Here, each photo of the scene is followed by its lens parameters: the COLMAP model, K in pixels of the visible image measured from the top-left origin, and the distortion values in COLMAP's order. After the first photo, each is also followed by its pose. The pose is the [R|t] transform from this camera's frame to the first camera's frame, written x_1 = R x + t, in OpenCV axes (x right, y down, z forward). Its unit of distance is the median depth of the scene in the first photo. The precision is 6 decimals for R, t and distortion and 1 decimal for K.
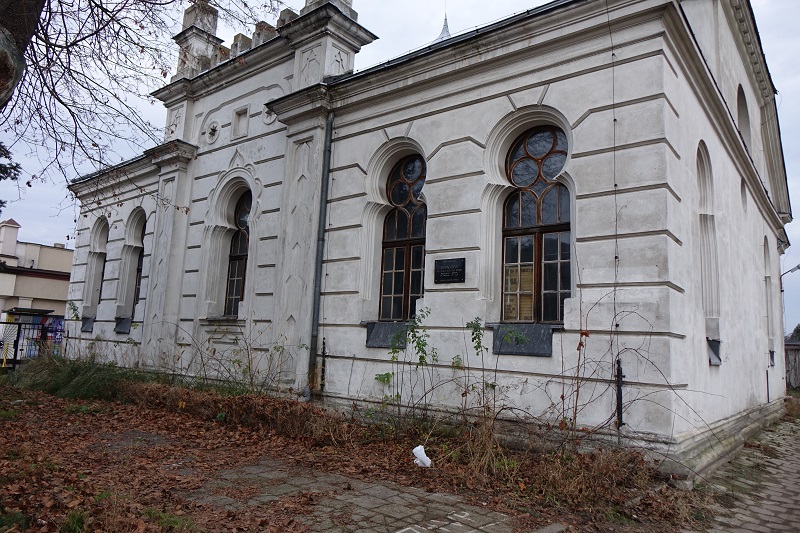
lens RADIAL K [[546.9, 0, 400.2], [0, 546.9, 262.0], [0, 0, 1]] dist [-0.001527, 0.004045]
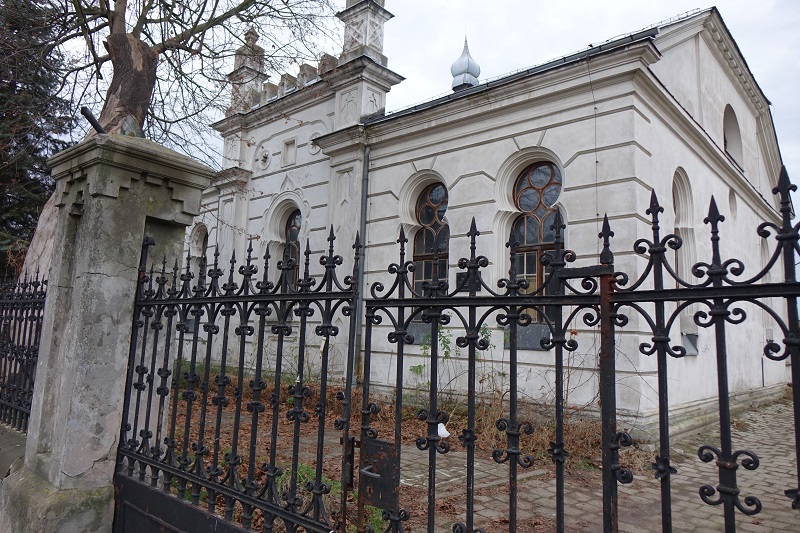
lens RADIAL K [[546.9, 0, 401.7], [0, 546.9, 260.2], [0, 0, 1]] dist [-0.001527, 0.004045]
pose [[0.998400, -0.021942, -0.052113, 0.005192], [0.022664, 0.999655, 0.013294, -0.050558], [0.051803, -0.014454, 0.998553, -0.231554]]
